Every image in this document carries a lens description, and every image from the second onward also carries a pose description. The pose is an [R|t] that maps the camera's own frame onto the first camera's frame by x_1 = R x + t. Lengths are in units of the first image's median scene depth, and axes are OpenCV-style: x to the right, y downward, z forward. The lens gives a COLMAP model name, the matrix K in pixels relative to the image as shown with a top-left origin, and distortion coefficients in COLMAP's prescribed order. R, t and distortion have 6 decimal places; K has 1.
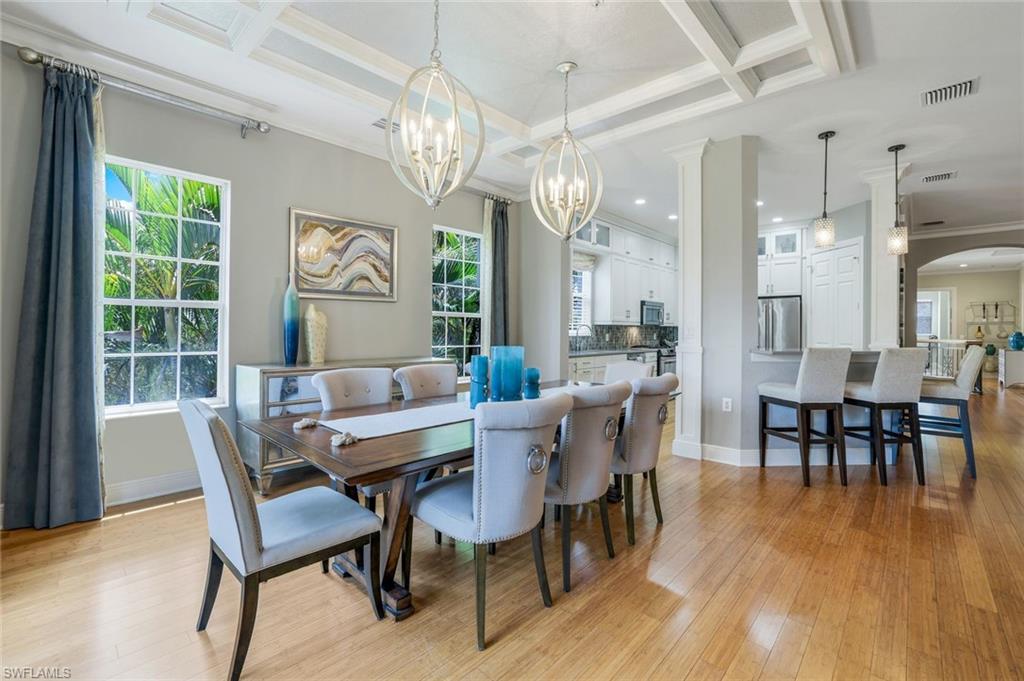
lens RADIAL K [[441.2, 0, 509.7], [0, 441.2, 332.2], [0, 0, 1]] dist [-0.018726, 0.001352]
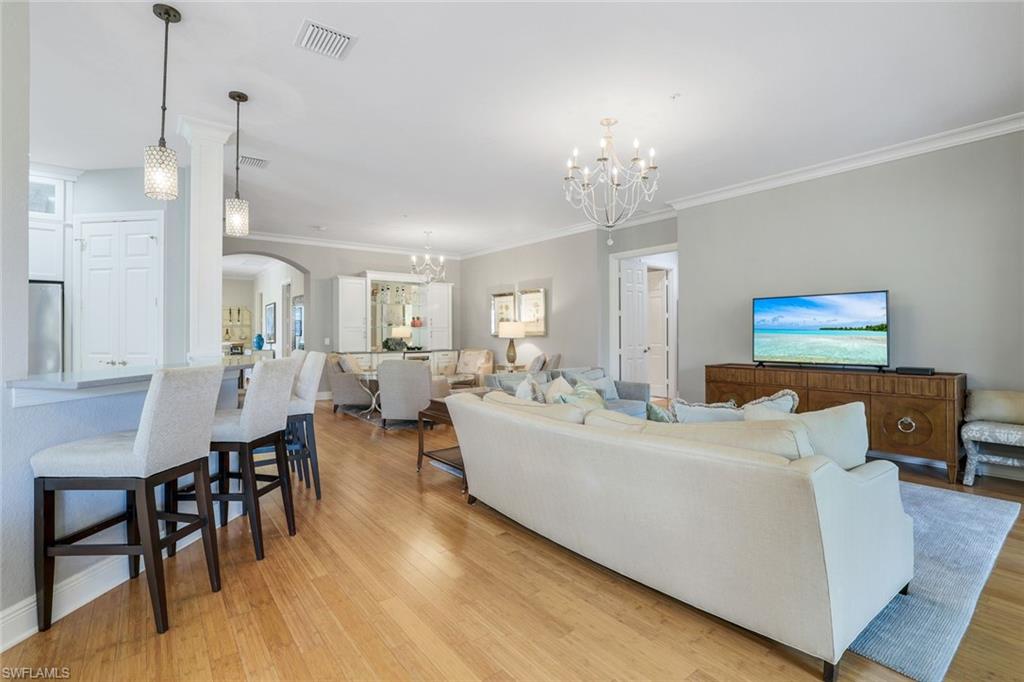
lens RADIAL K [[463.7, 0, 491.3], [0, 463.7, 327.0], [0, 0, 1]] dist [-0.004400, 0.000168]
pose [[0.177157, 0.003055, 0.984178, 0.175583], [0.014870, 0.999873, -0.005781, -0.005949], [-0.984070, 0.015659, 0.177089, 0.438666]]
